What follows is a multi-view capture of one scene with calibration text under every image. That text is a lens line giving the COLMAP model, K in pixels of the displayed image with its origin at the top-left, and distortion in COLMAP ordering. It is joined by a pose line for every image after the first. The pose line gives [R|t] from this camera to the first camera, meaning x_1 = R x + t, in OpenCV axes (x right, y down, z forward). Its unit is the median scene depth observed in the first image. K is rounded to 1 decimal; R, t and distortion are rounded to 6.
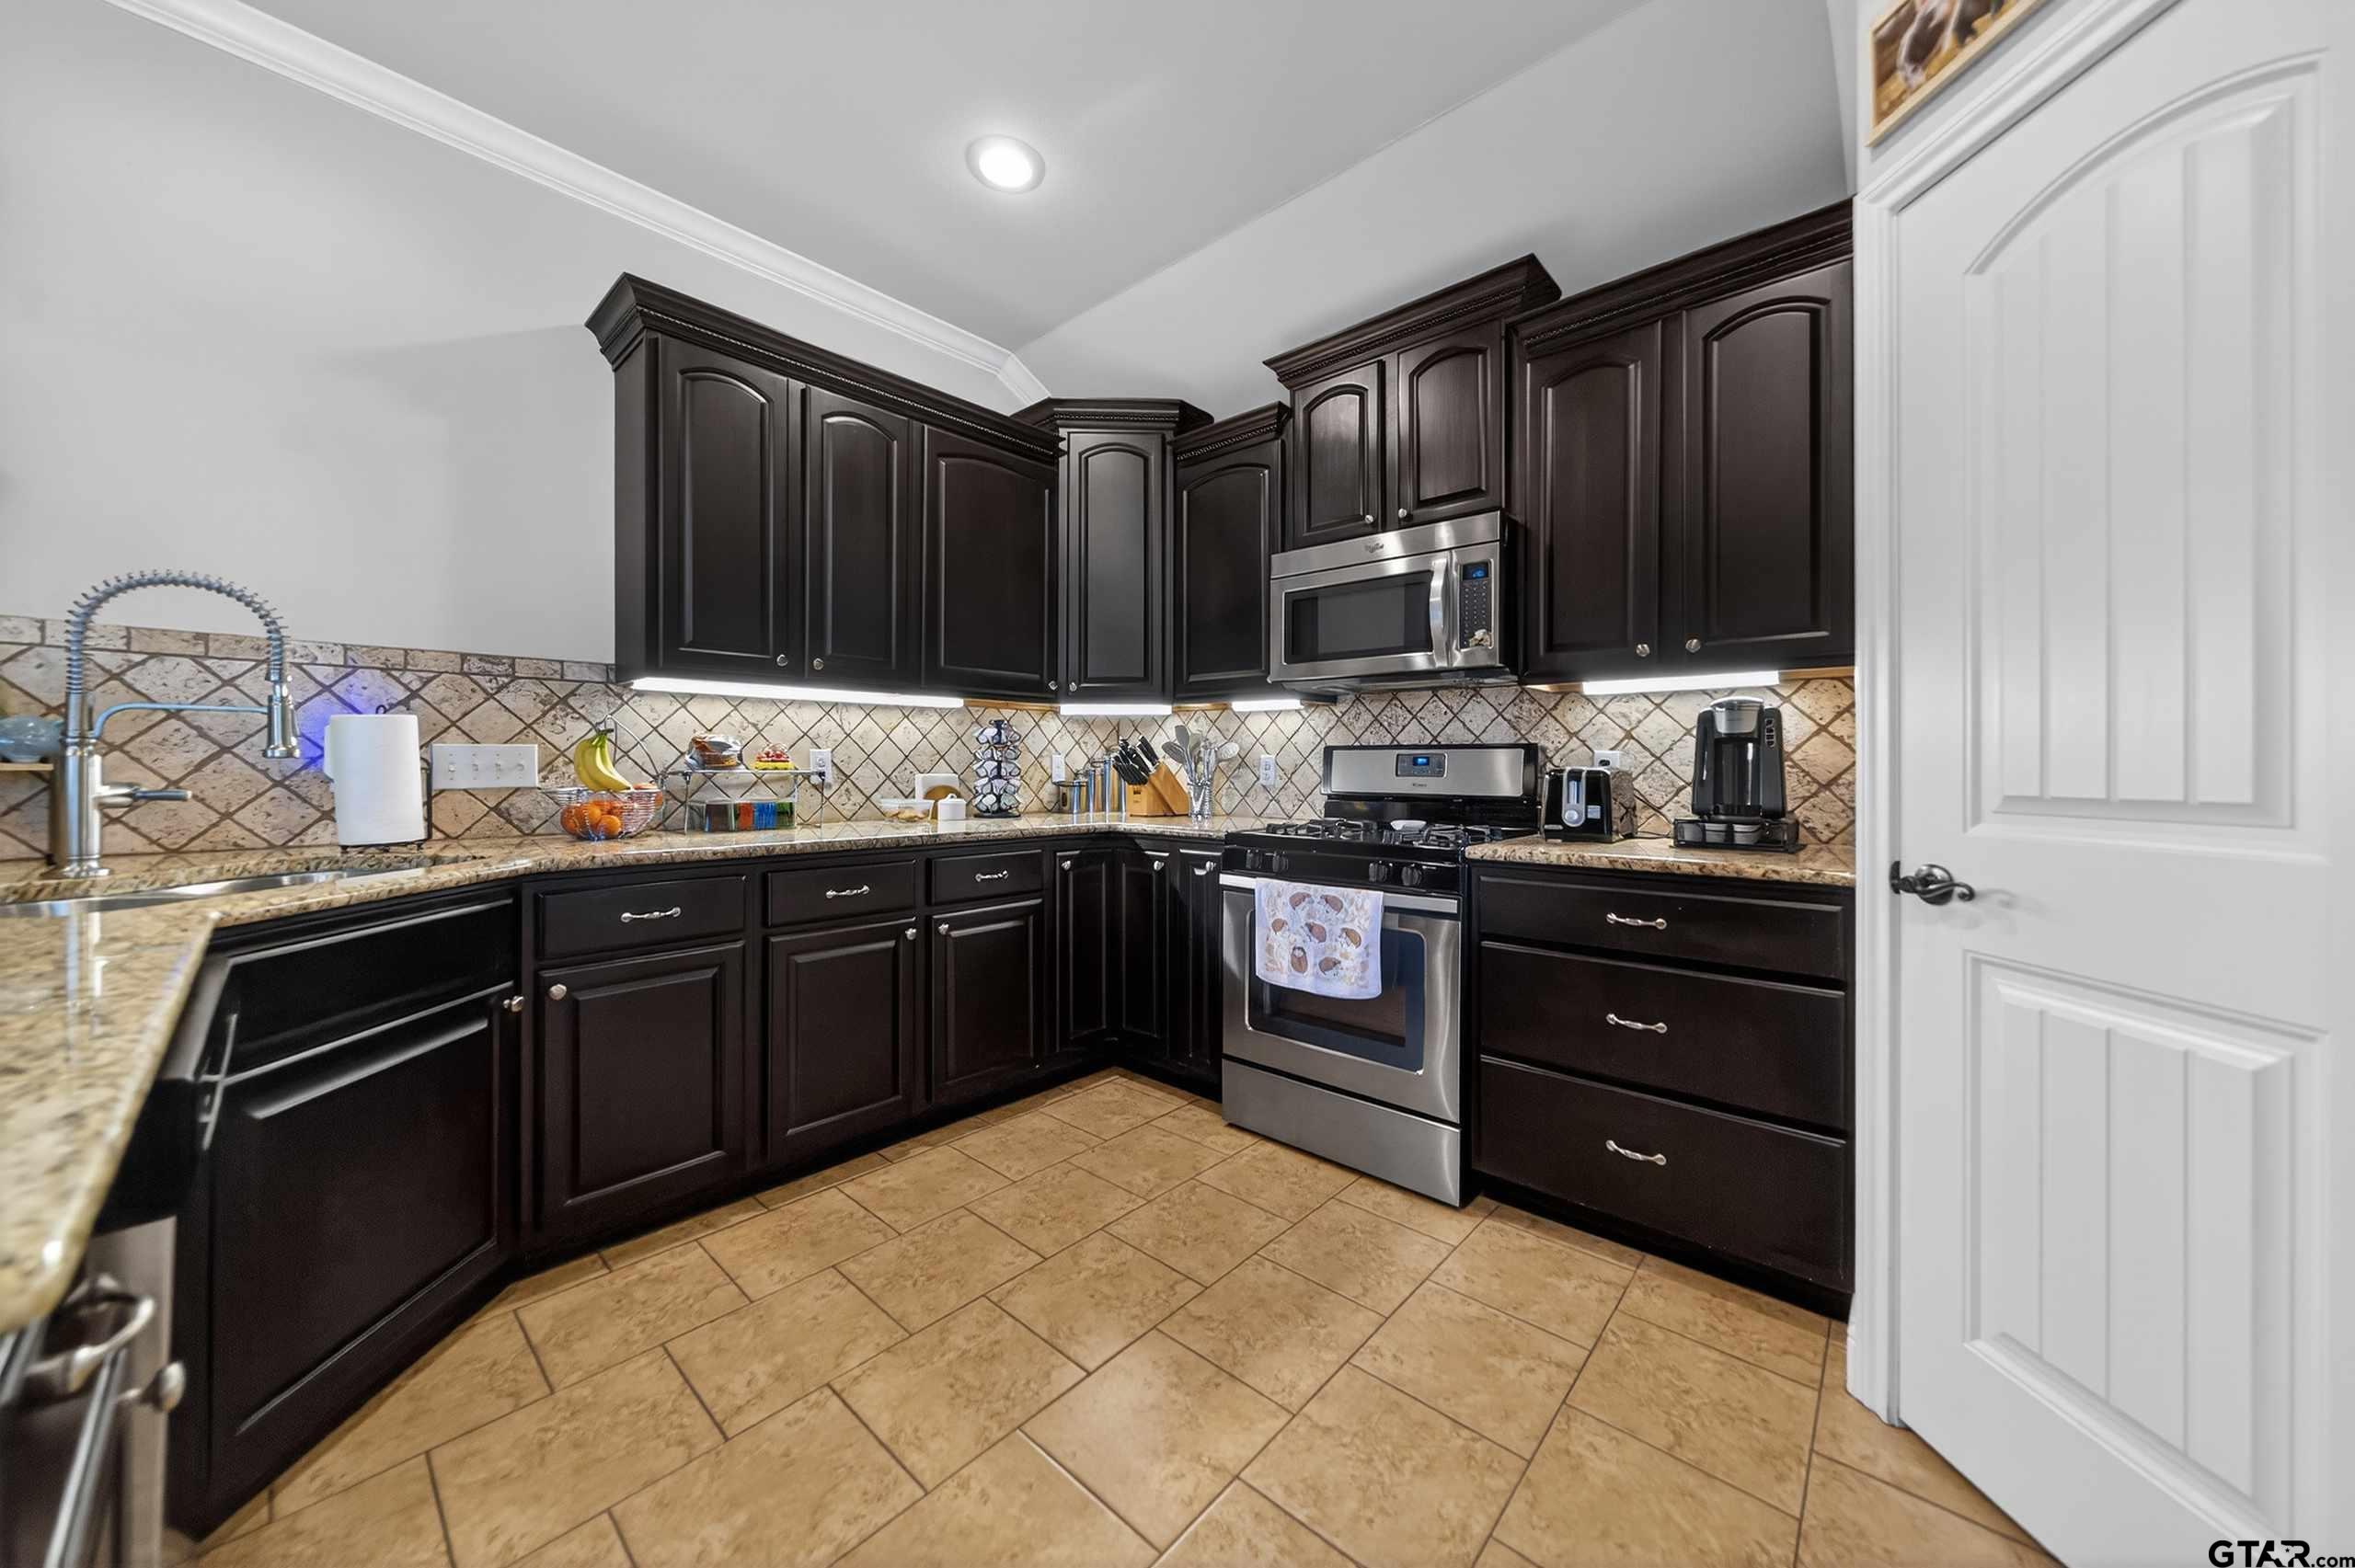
lens RADIAL K [[828.2, 0, 1172.6], [0, 828.2, 768.7], [0, 0, 1]] dist [-0.007340, 0.004812]
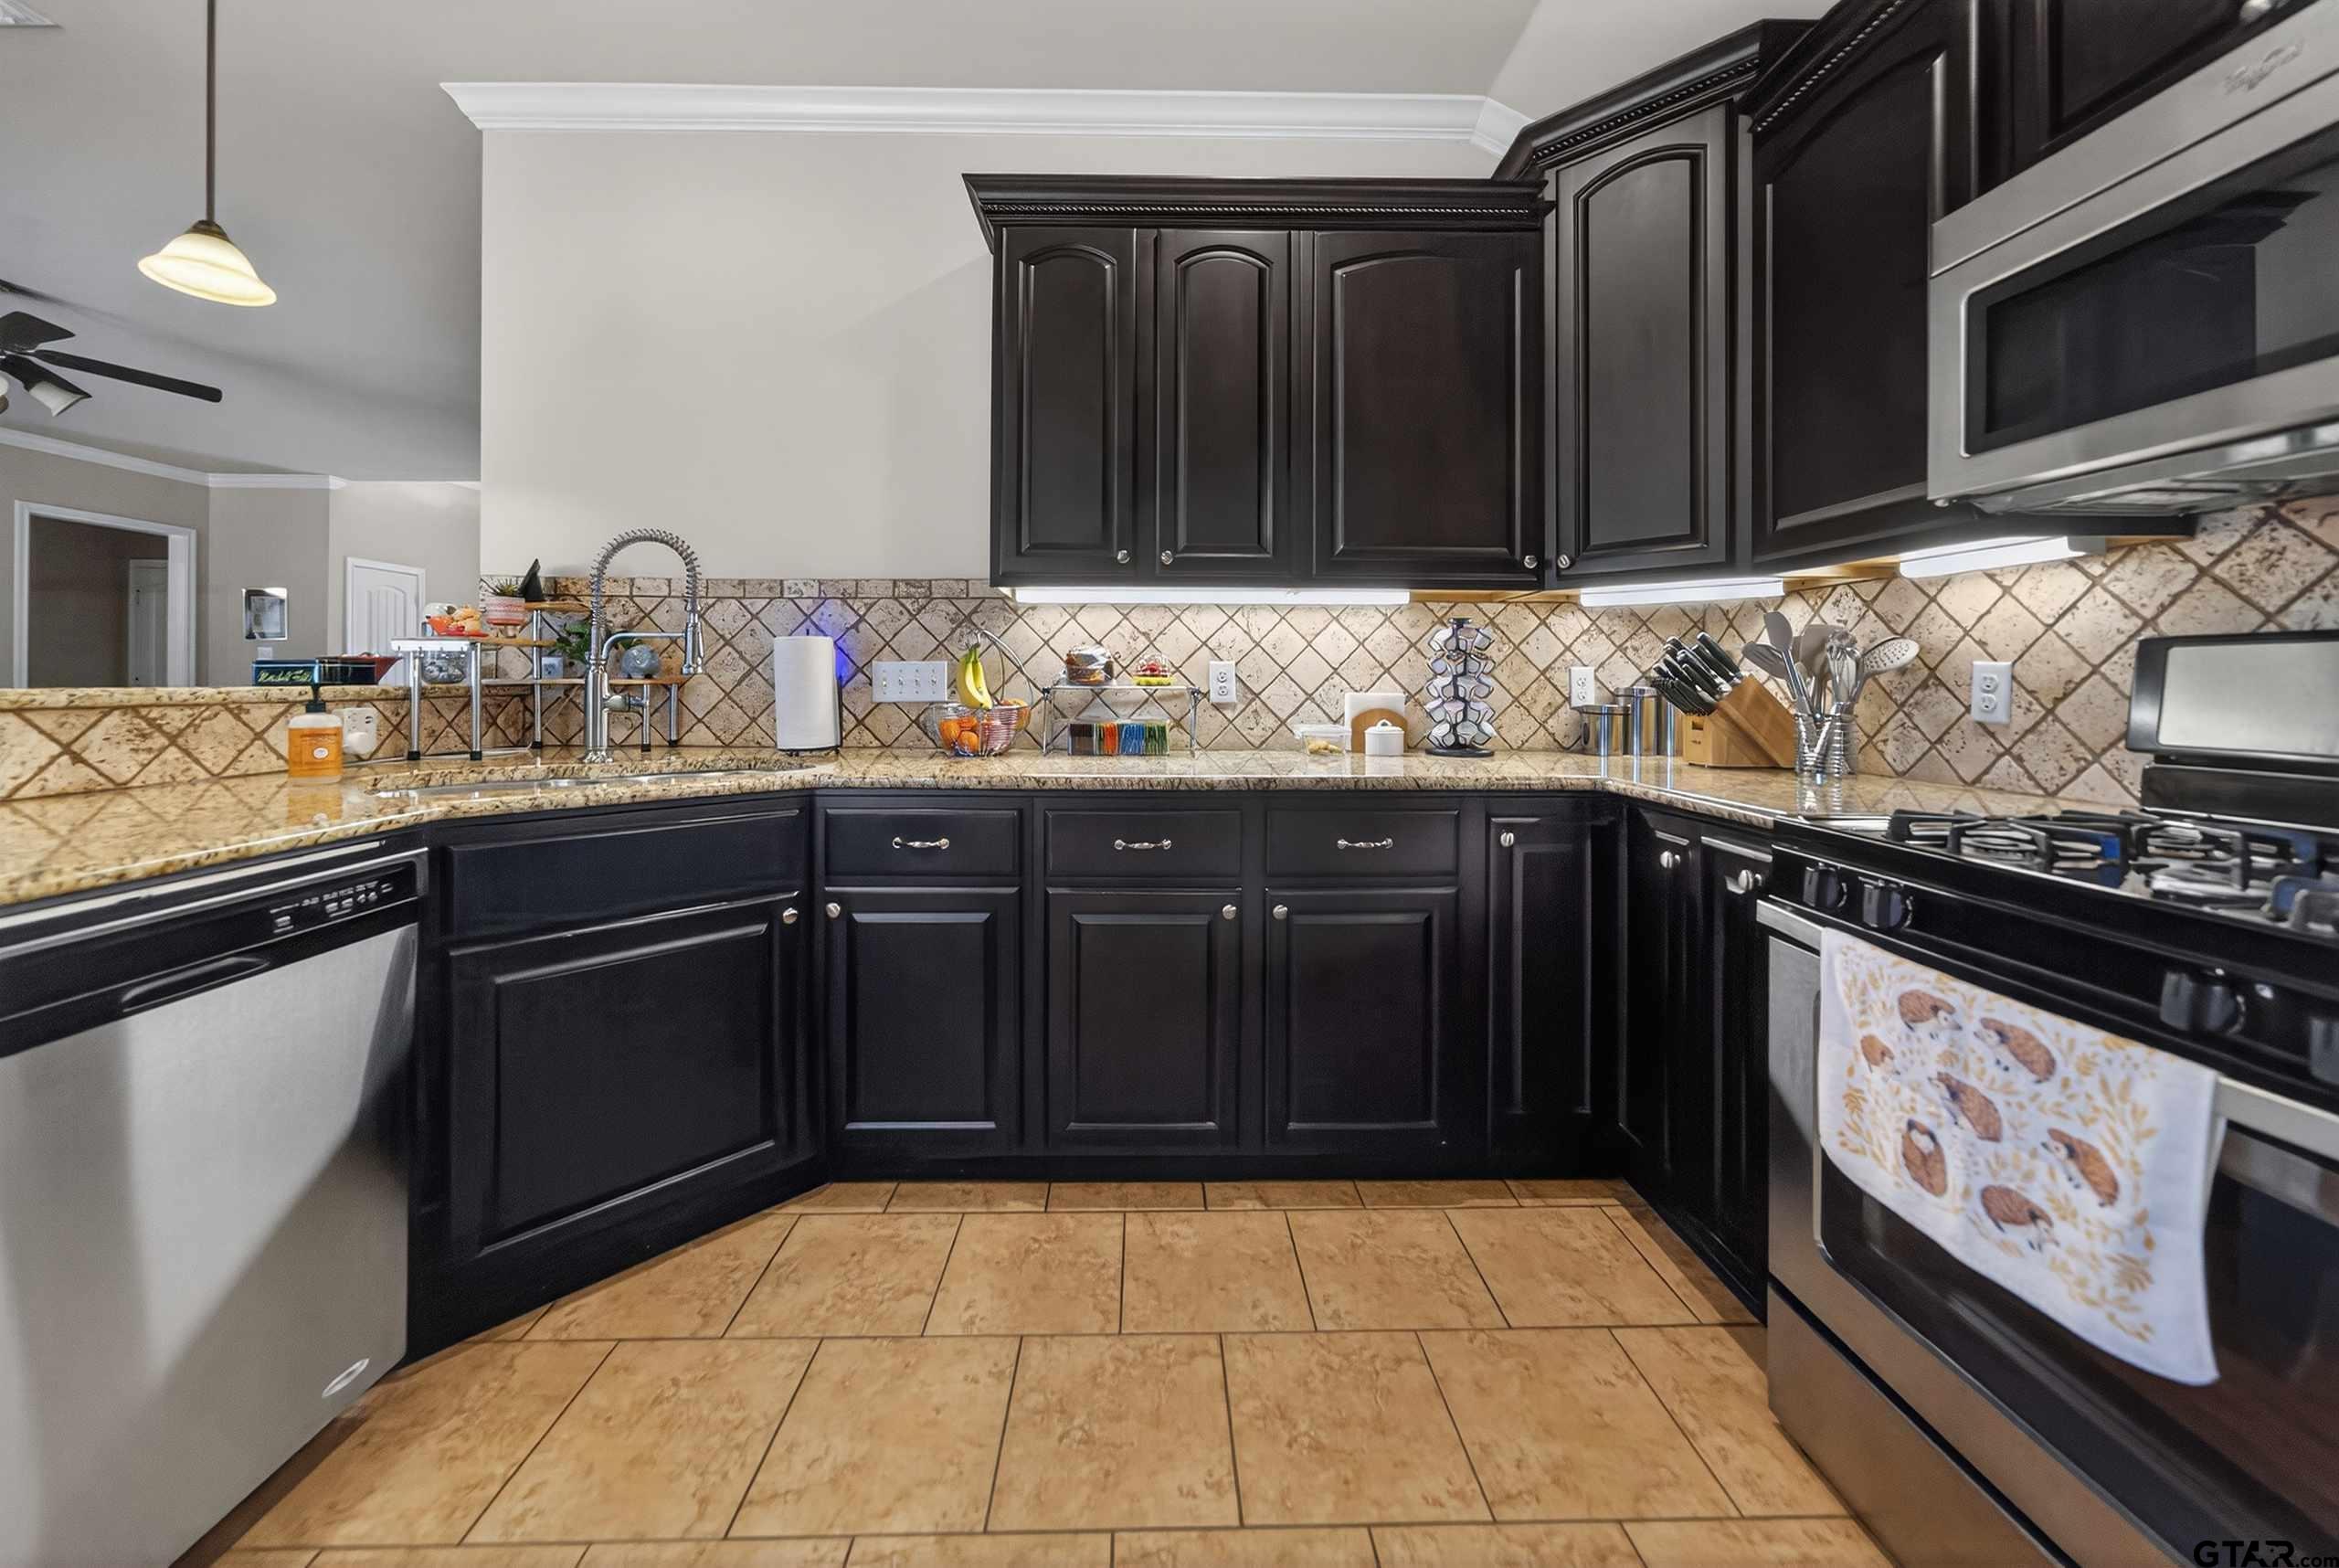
lens RADIAL K [[841.3, 0, 1167.9], [0, 841.3, 680.0], [0, 0, 1]] dist [-0.010230, 0.000316]
pose [[0.689787, -0.000932, -0.724012, 0.175240], [-0.004953, 0.999970, -0.006005, -0.000104], [0.723996, 0.007728, 0.689761, 0.408513]]
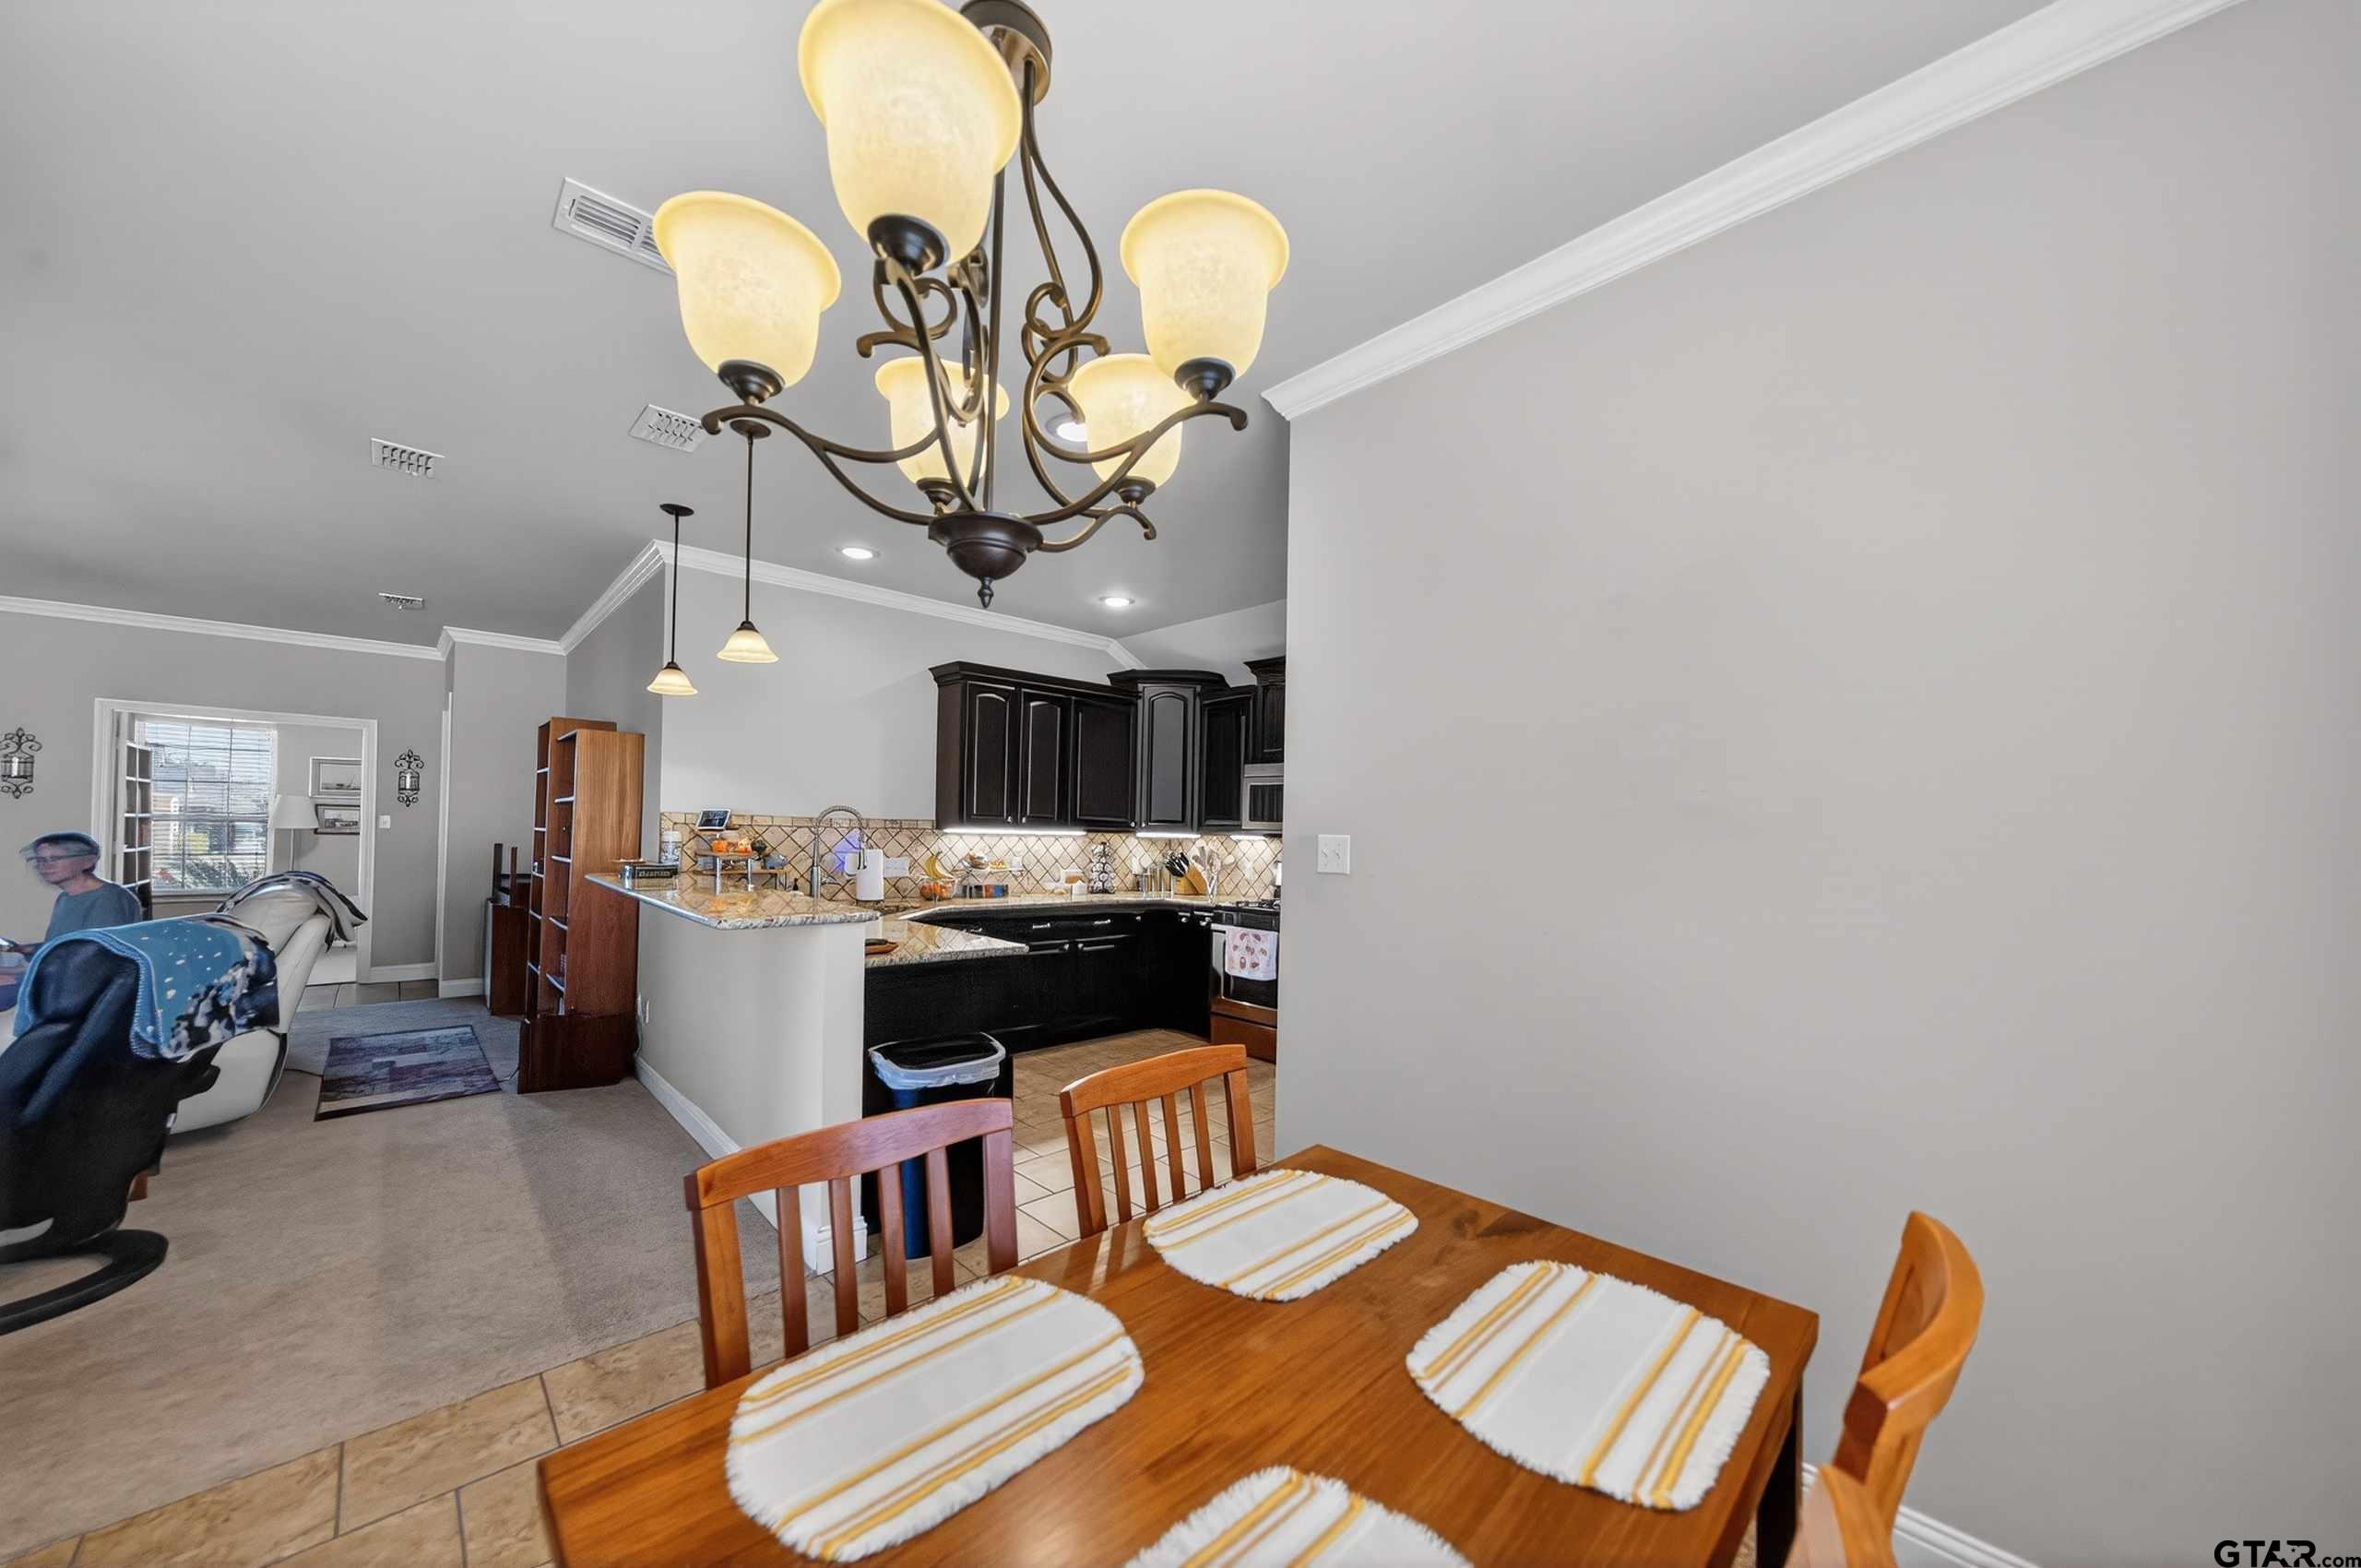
lens RADIAL K [[826.4, 0, 1195.2], [0, 826.4, 833.7], [0, 0, 1]] dist [0.000549, 0.000047]
pose [[0.997685, 0.019835, -0.065046, 0.147557], [-0.020461, 0.999751, -0.008958, -0.080618], [0.064852, 0.010269, 0.997842, -1.076893]]
